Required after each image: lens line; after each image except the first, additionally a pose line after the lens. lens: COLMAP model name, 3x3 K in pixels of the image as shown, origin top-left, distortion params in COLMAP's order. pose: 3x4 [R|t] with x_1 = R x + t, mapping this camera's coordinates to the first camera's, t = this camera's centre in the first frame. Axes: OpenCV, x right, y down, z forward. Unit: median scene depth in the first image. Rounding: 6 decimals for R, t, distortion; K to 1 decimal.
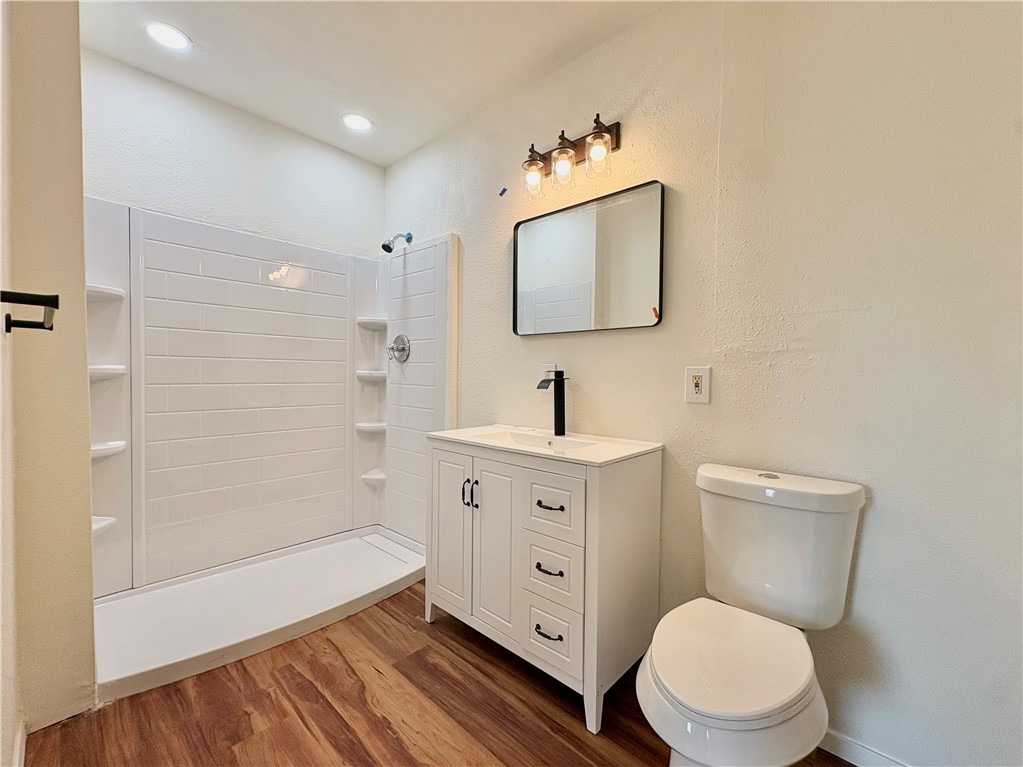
lens RADIAL K [[413.8, 0, 512.1], [0, 413.8, 383.6], [0, 0, 1]] dist [0.002393, 0.000186]
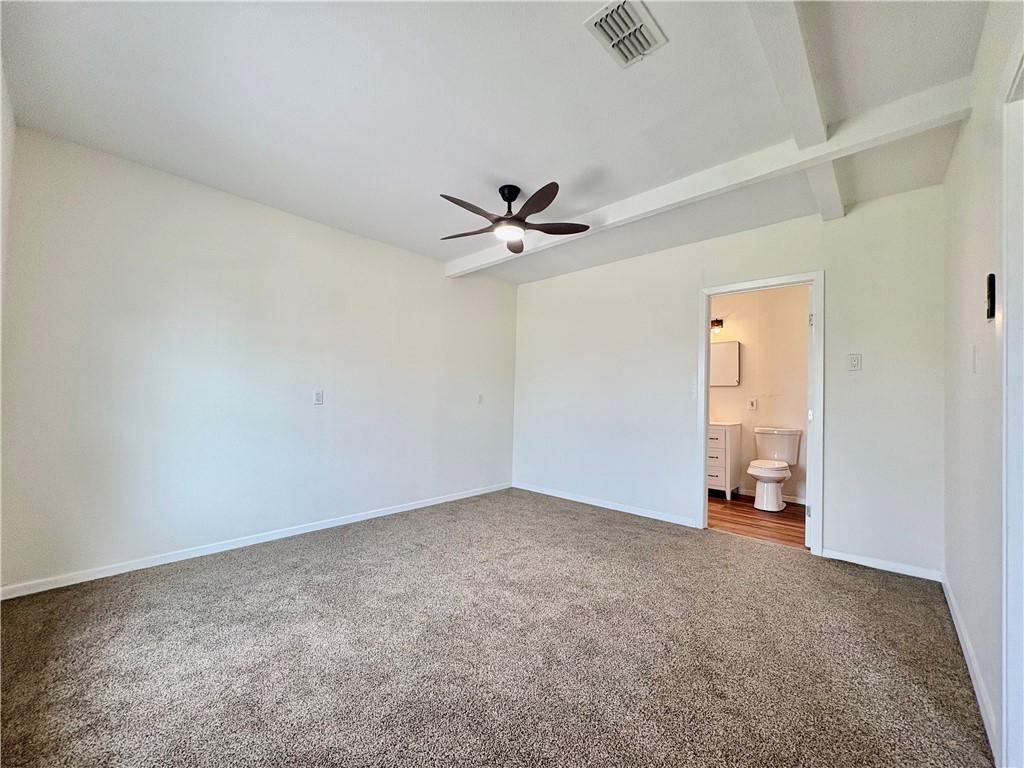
lens RADIAL K [[414.2, 0, 509.8], [0, 414.2, 389.4], [0, 0, 1]] dist [0.002393, 0.000186]
pose [[0.999964, -0.008202, -0.002277, -1.637610], [0.008099, 0.999080, -0.042114, 0.009058], [0.002620, 0.042094, 0.999110, -2.560504]]
